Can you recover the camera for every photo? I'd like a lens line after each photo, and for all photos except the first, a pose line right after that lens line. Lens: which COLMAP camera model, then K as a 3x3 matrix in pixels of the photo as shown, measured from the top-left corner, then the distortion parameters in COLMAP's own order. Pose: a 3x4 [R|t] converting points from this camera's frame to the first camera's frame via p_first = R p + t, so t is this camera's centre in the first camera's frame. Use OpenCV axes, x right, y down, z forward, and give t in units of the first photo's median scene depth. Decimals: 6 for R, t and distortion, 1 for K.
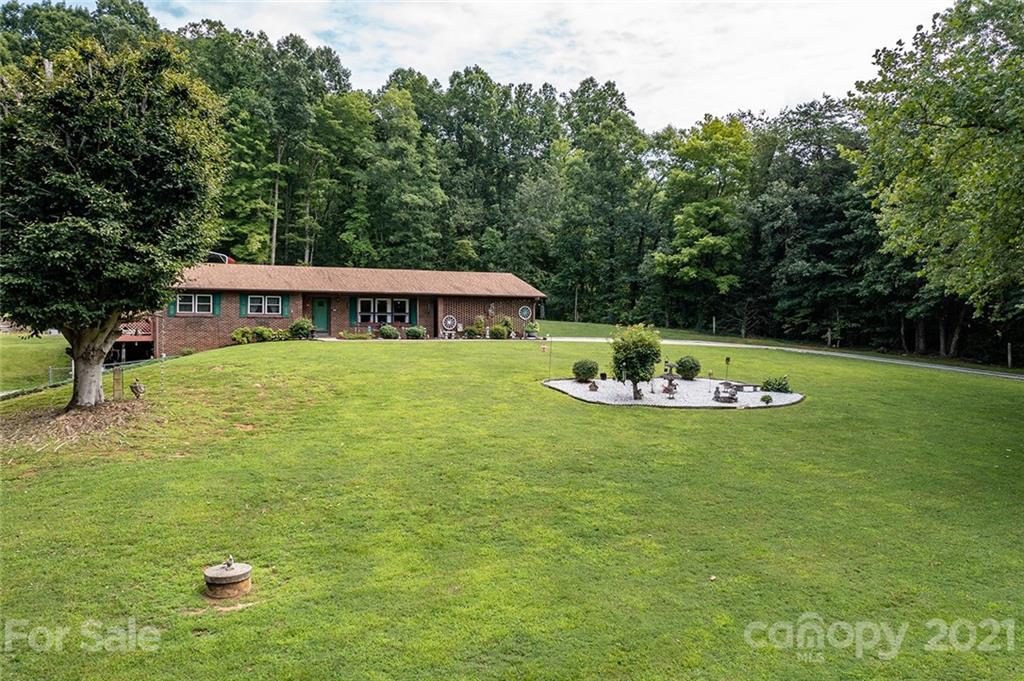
lens RADIAL K [[811.7, 0, 498.9], [0, 811.7, 321.0], [0, 0, 1]] dist [-0.028208, 0.016867]
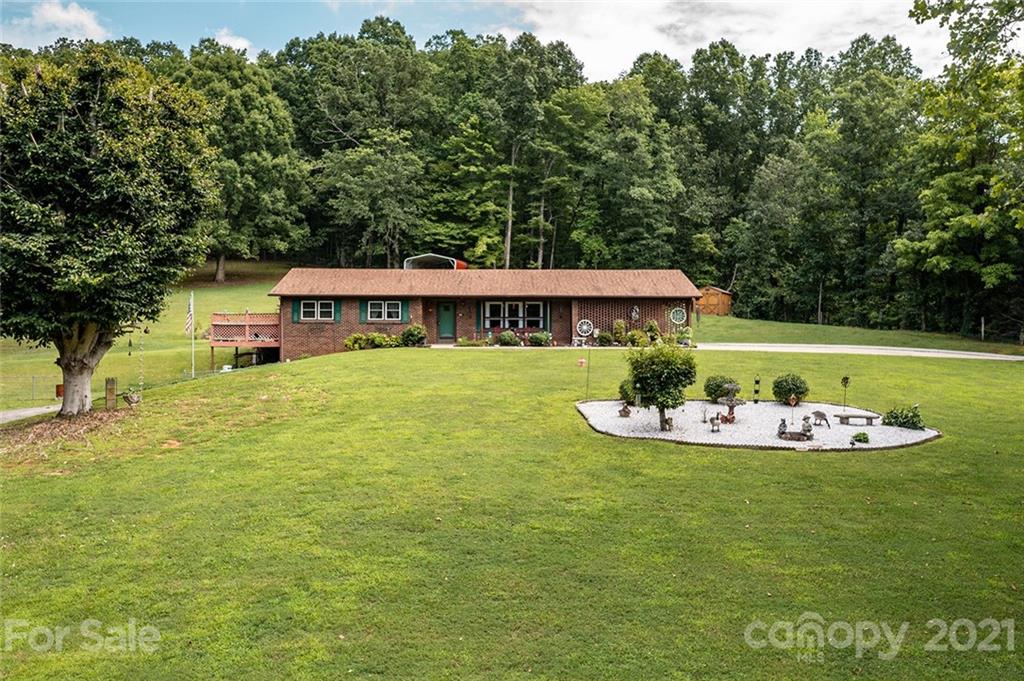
lens RADIAL K [[811.7, 0, 495.4], [0, 811.7, 338.7], [0, 0, 1]] dist [-0.028208, 0.016867]
pose [[0.917429, 0.004710, -0.397873, 0.115263], [0.004892, 0.999721, 0.023114, -0.003880], [0.397870, -0.023152, 0.917149, 0.076206]]
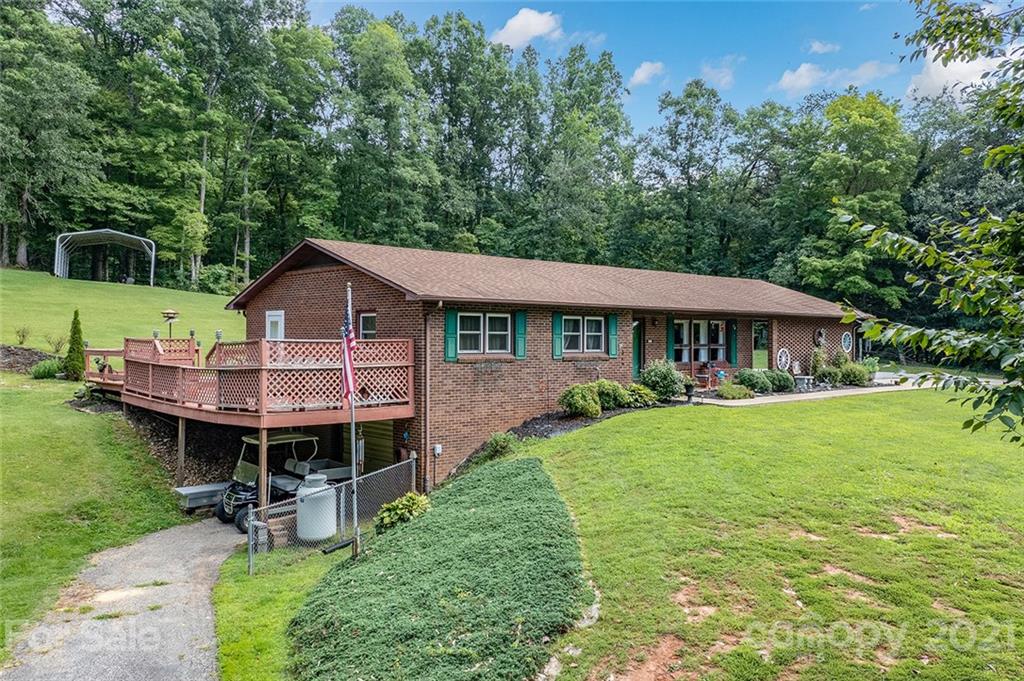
lens RADIAL K [[811.7, 0, 516.6], [0, 811.7, 336.9], [0, 0, 1]] dist [-0.028208, 0.016867]
pose [[0.952984, 0.001488, 0.303017, -0.246641], [-0.006139, 0.999877, 0.014398, -0.012885], [-0.302958, -0.015581, 0.952876, 0.267517]]
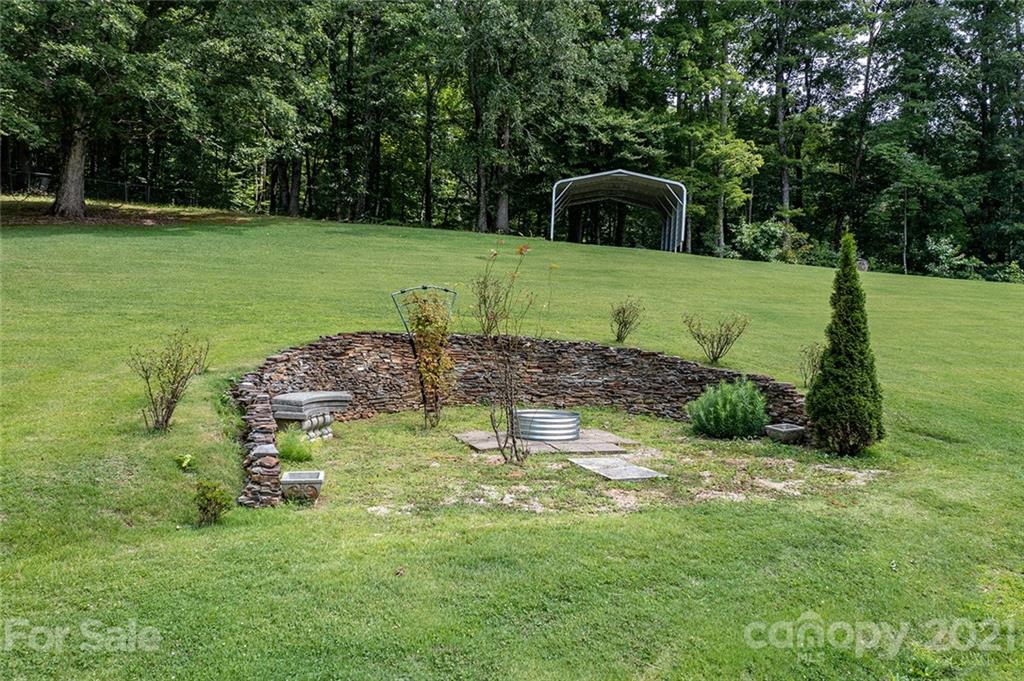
lens RADIAL K [[811.7, 0, 513.0], [0, 811.7, 340.7], [0, 0, 1]] dist [-0.028208, 0.016867]
pose [[0.989413, -0.002814, -0.145097, -0.355660], [0.005631, 0.999803, 0.019009, -0.005853], [0.145015, -0.019625, 0.989235, 0.543636]]
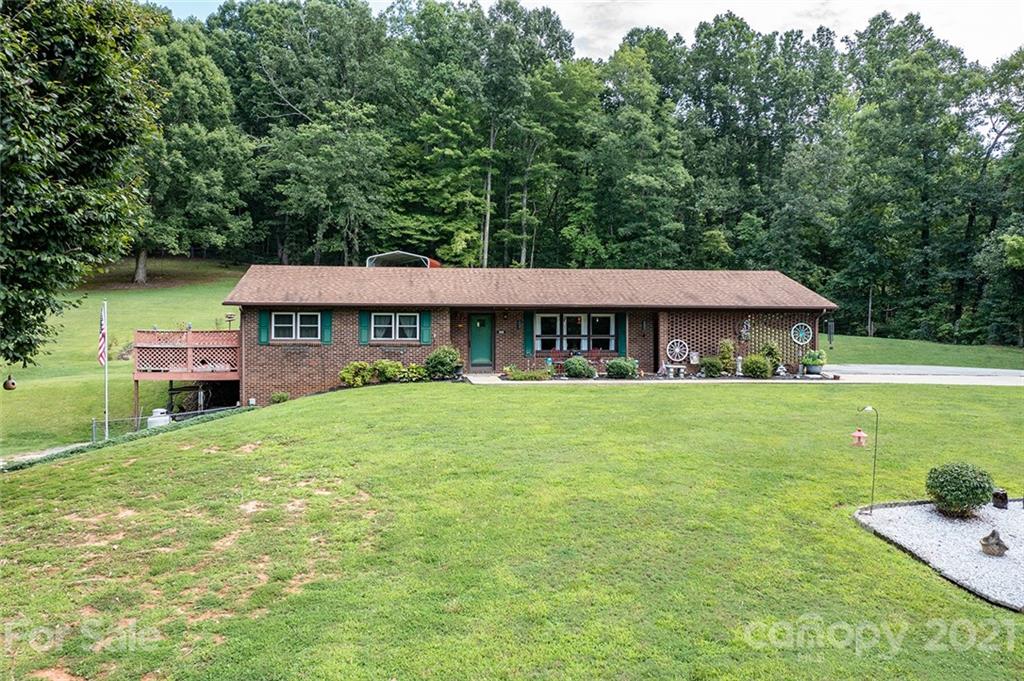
lens RADIAL K [[811.7, 0, 499.2], [0, 811.7, 333.5], [0, 0, 1]] dist [-0.028208, 0.016867]
pose [[0.951473, -0.000146, -0.307733, 0.001251], [0.004809, 0.999885, 0.014393, -0.011870], [0.307695, -0.015174, 0.951364, 0.193916]]
